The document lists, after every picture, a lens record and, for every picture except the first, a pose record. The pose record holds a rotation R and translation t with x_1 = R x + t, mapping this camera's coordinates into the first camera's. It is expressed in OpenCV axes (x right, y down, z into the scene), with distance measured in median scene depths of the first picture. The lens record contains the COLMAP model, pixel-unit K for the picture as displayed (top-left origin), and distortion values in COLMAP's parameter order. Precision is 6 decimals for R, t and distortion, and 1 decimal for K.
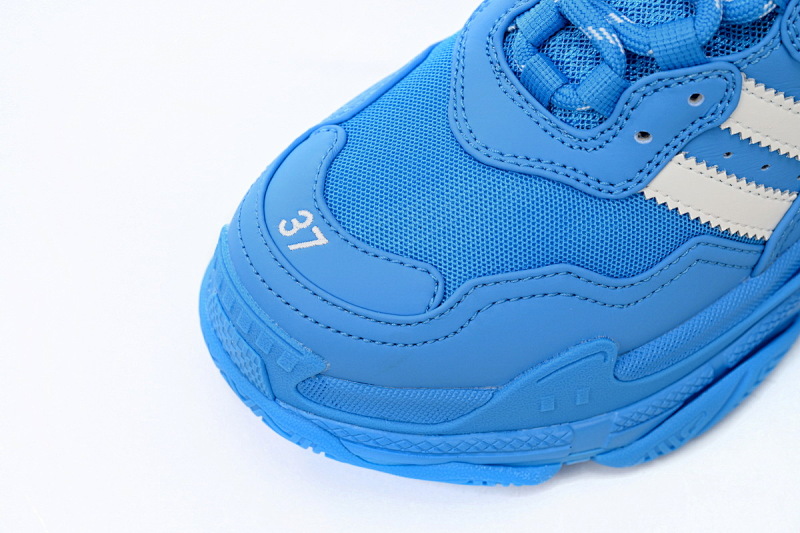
lens RADIAL K [[1557.5, 0, 396.8], [0, 1557.5, 260.7], [0, 0, 1]] dist [-0.061002, 0.000000]
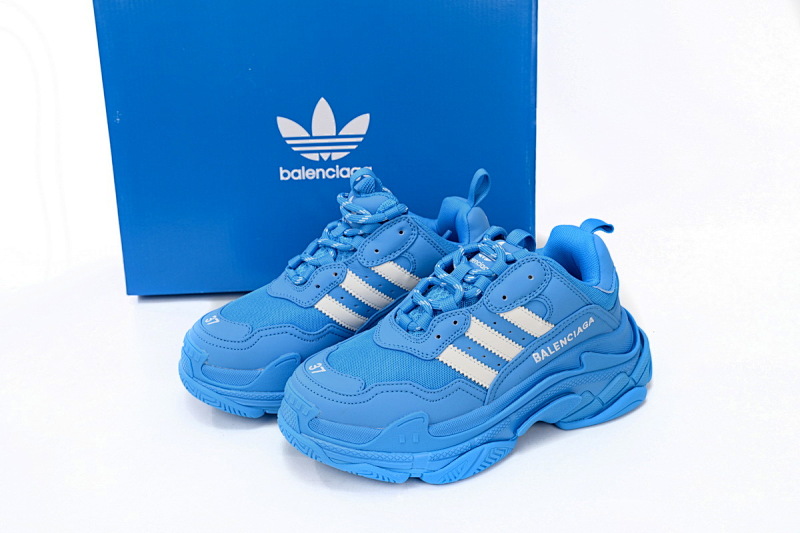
lens RADIAL K [[920.9, 0, 400.7], [0, 920.9, 268.0], [0, 0, 1]] dist [-0.082471, 0.000000]
pose [[0.996573, 0.043547, -0.070322, 0.200092], [-0.075499, 0.826167, -0.558345, 0.753893], [0.033783, 0.561741, 0.826623, -0.469185]]
